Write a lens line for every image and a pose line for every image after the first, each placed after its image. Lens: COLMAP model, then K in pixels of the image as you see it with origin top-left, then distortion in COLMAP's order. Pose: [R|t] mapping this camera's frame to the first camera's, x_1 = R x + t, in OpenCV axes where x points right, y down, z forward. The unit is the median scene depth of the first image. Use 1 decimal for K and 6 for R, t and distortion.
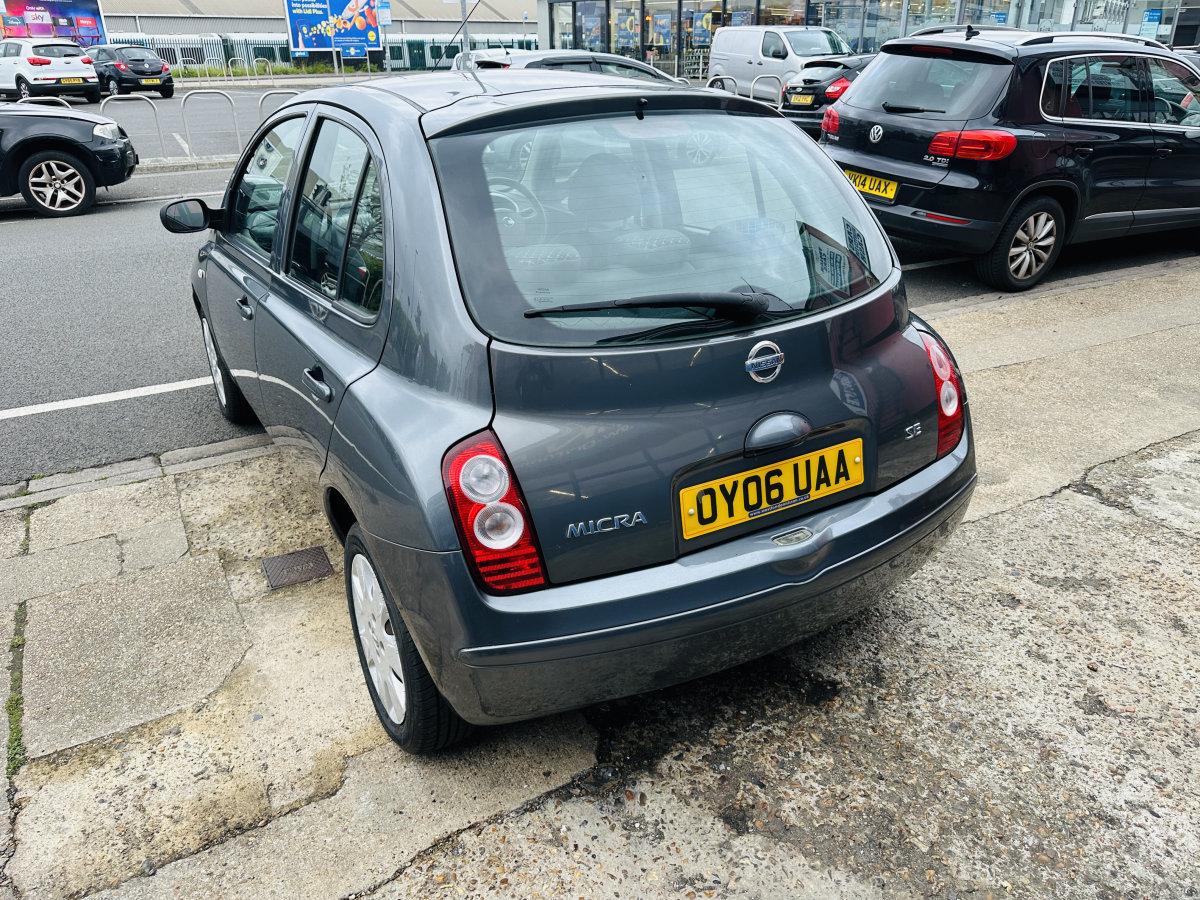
lens RADIAL K [[852.6, 0, 600.0], [0, 852.6, 450.0], [0, 0, 1]] dist [0.021495, -0.024973]
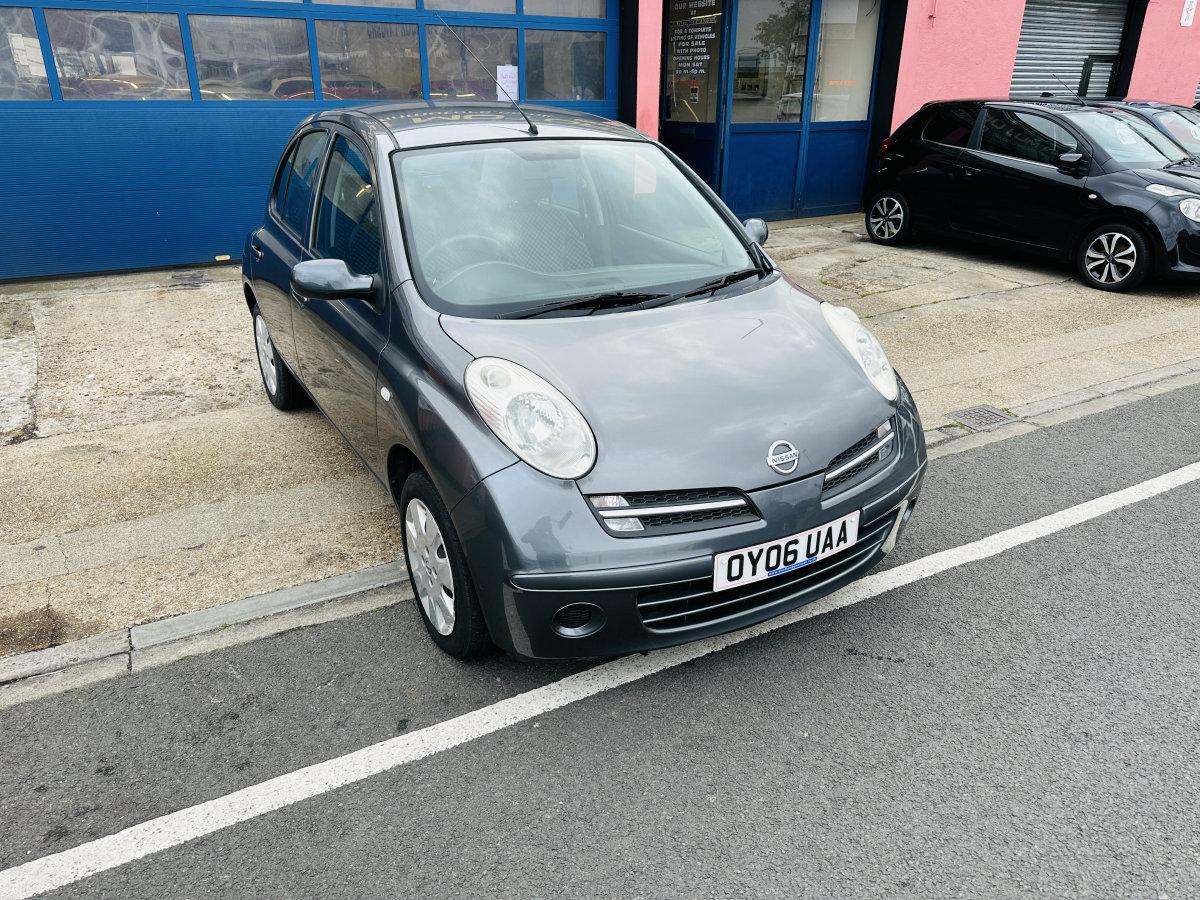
lens RADIAL K [[845.0, 0, 594.8], [0, 845.0, 449.7], [0, 0, 1]] dist [0.058143, -0.078463]
pose [[-0.999953, 0.006612, 0.007134, -0.430402], [0.009726, 0.670017, 0.742282, -1.350556], [0.000129, 0.742316, -0.670049, 2.910641]]
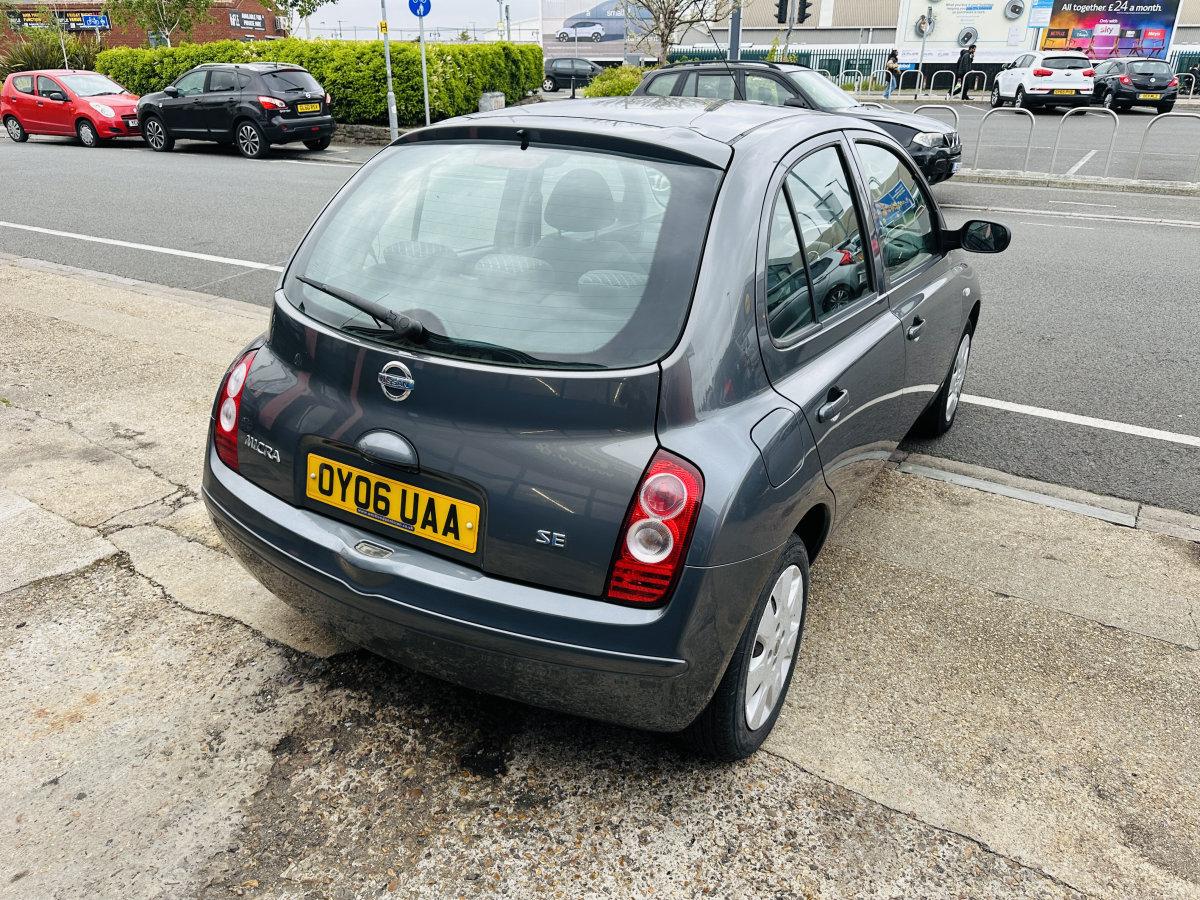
lens RADIAL K [[853.2, 0, 589.9], [0, 853.2, 451.1], [0, 0, 1]] dist [0.014943, -0.018372]
pose [[0.472750, 0.374752, -0.797539, 1.010851], [-0.381860, 0.902793, 0.197857, -0.279232], [0.794160, 0.211011, 0.569898, 0.525735]]
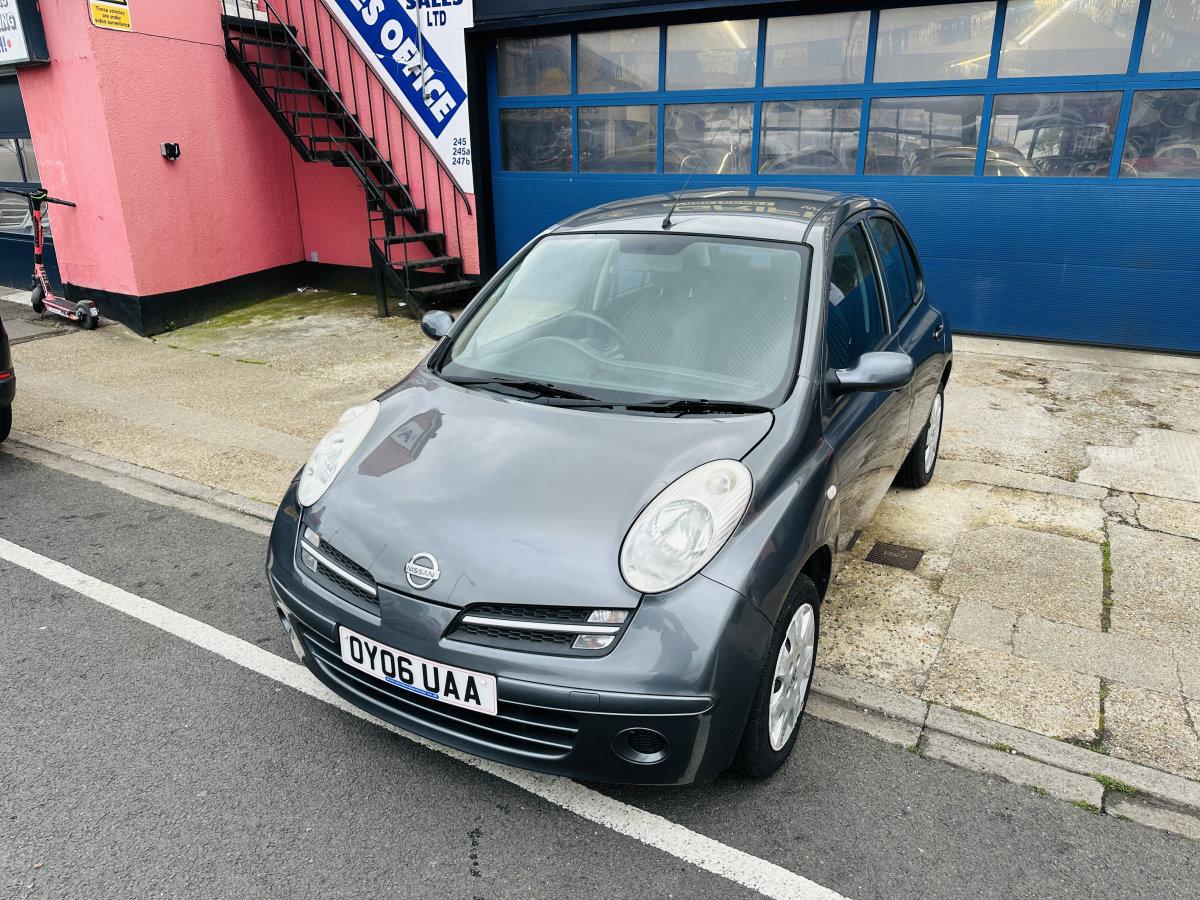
lens RADIAL K [[848.6, 0, 602.0], [0, 848.6, 452.3], [0, 0, 1]] dist [0.016562, -0.019867]
pose [[-0.504057, -0.274733, 0.818809, -1.570417], [0.374910, 0.784475, 0.494006, -1.086420], [-0.778054, 0.555987, -0.292420, 2.250684]]
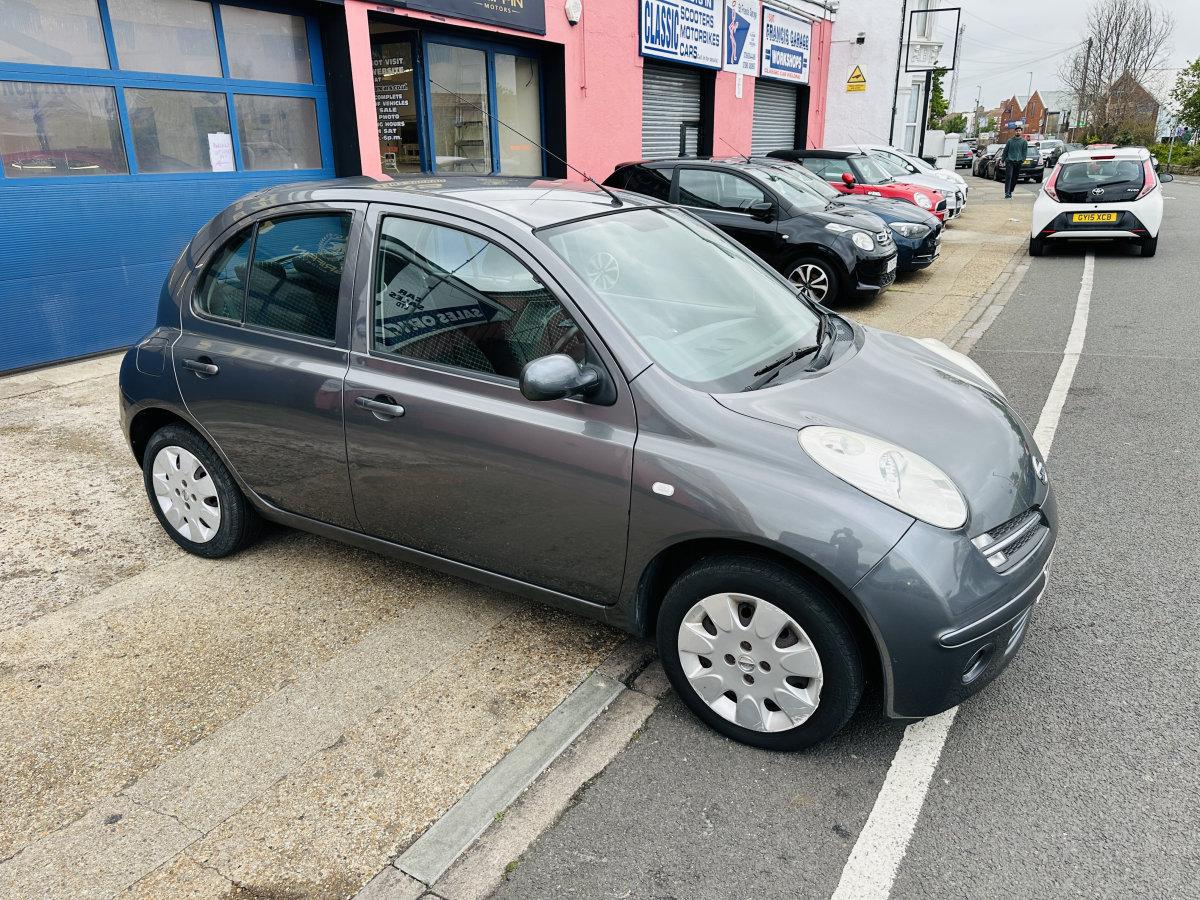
lens RADIAL K [[844.1, 0, 598.0], [0, 844.1, 452.4], [0, 0, 1]] dist [0.032567, -0.036619]
pose [[-0.872826, 0.185296, -0.451486, 0.425643], [-0.185334, 0.729962, 0.657880, -1.248653], [0.451471, 0.657891, -0.602789, 2.630560]]
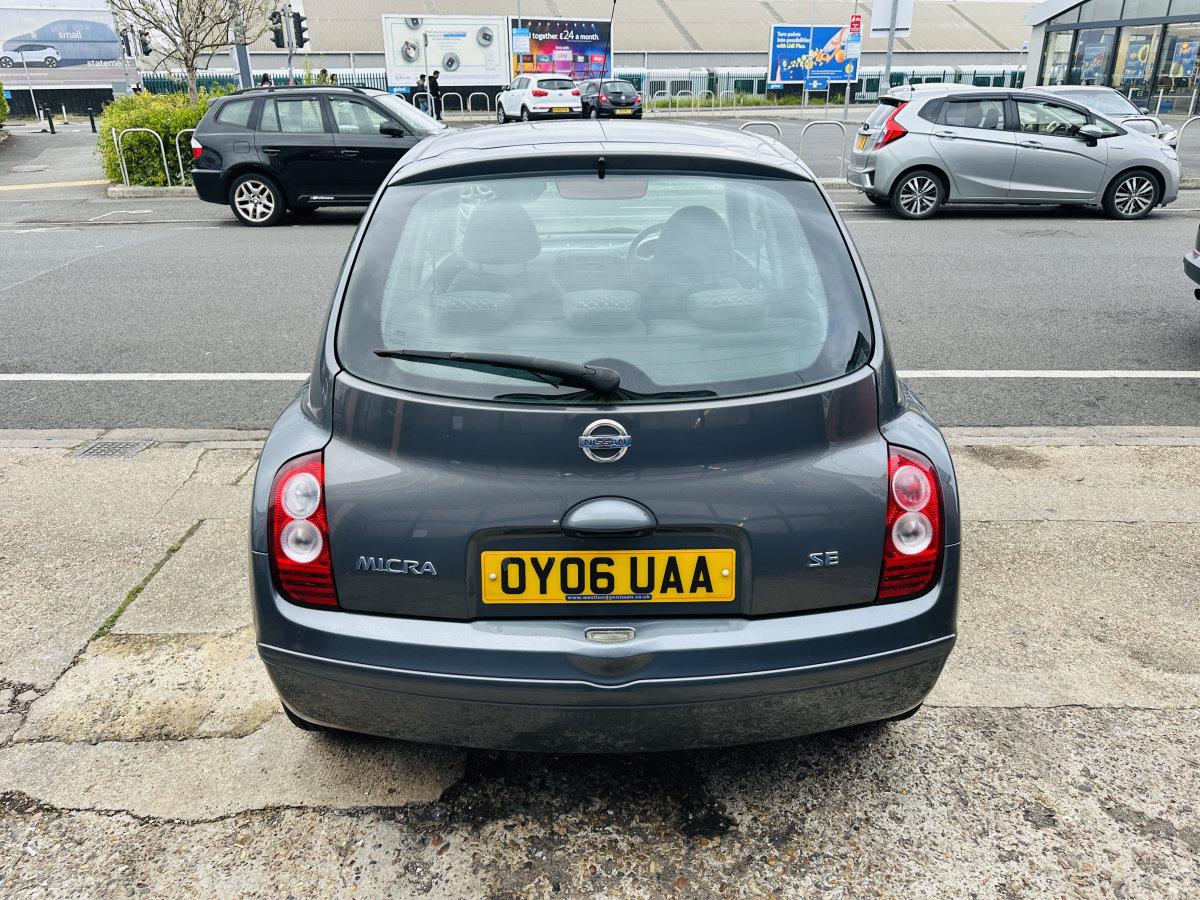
lens RADIAL K [[861.3, 0, 595.2], [0, 861.3, 443.1], [0, 0, 1]] dist [0.011958, -0.015708]
pose [[0.868110, 0.191246, -0.458051, 0.530391], [-0.209437, 0.977757, 0.011304, -0.094246], [0.450024, 0.086119, 0.888854, 0.135851]]
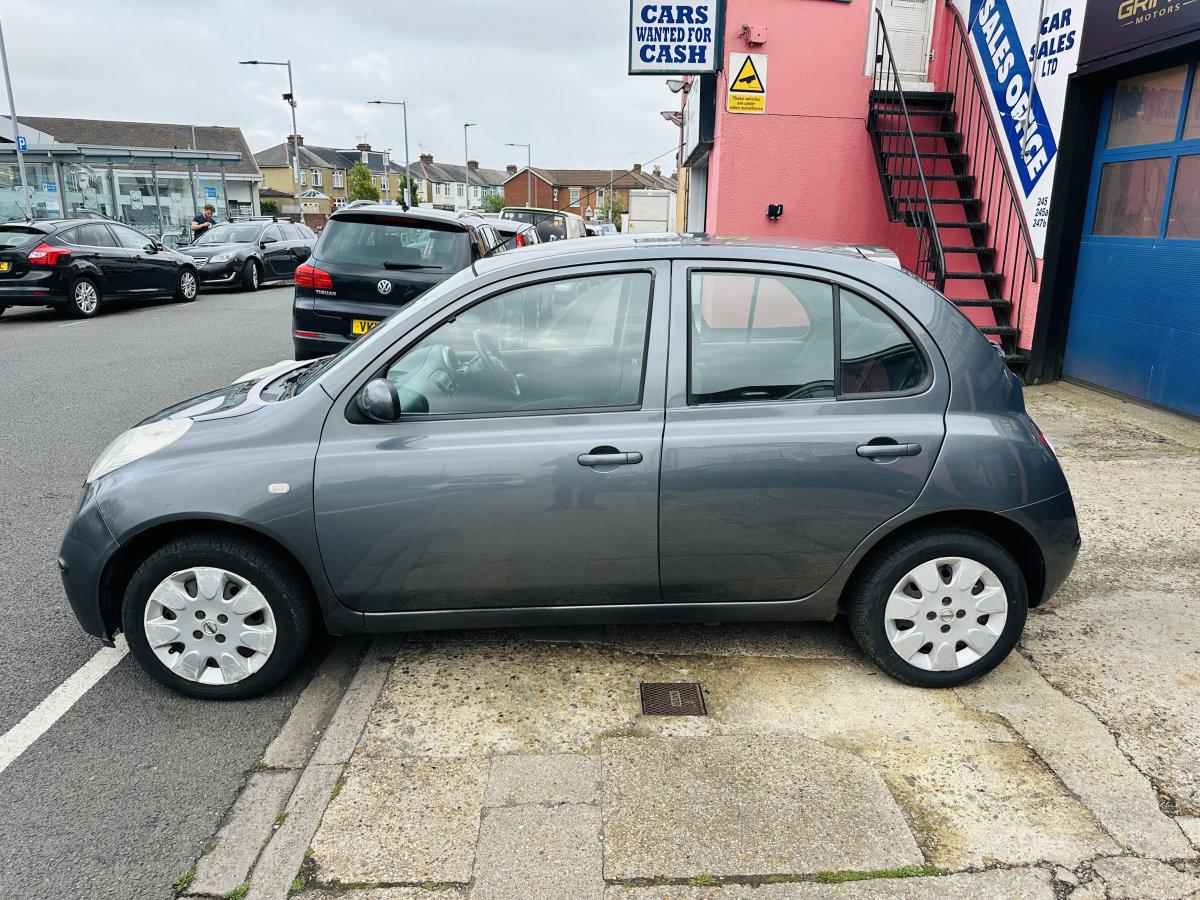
lens RADIAL K [[845.7, 0, 603.5], [0, 845.7, 451.1], [0, 0, 1]] dist [0.027024, -0.033671]
pose [[0.468630, -0.214310, 0.857005, -1.624048], [0.356713, 0.933426, 0.038361, -0.278341], [-0.808172, 0.287727, 0.513879, 0.649223]]
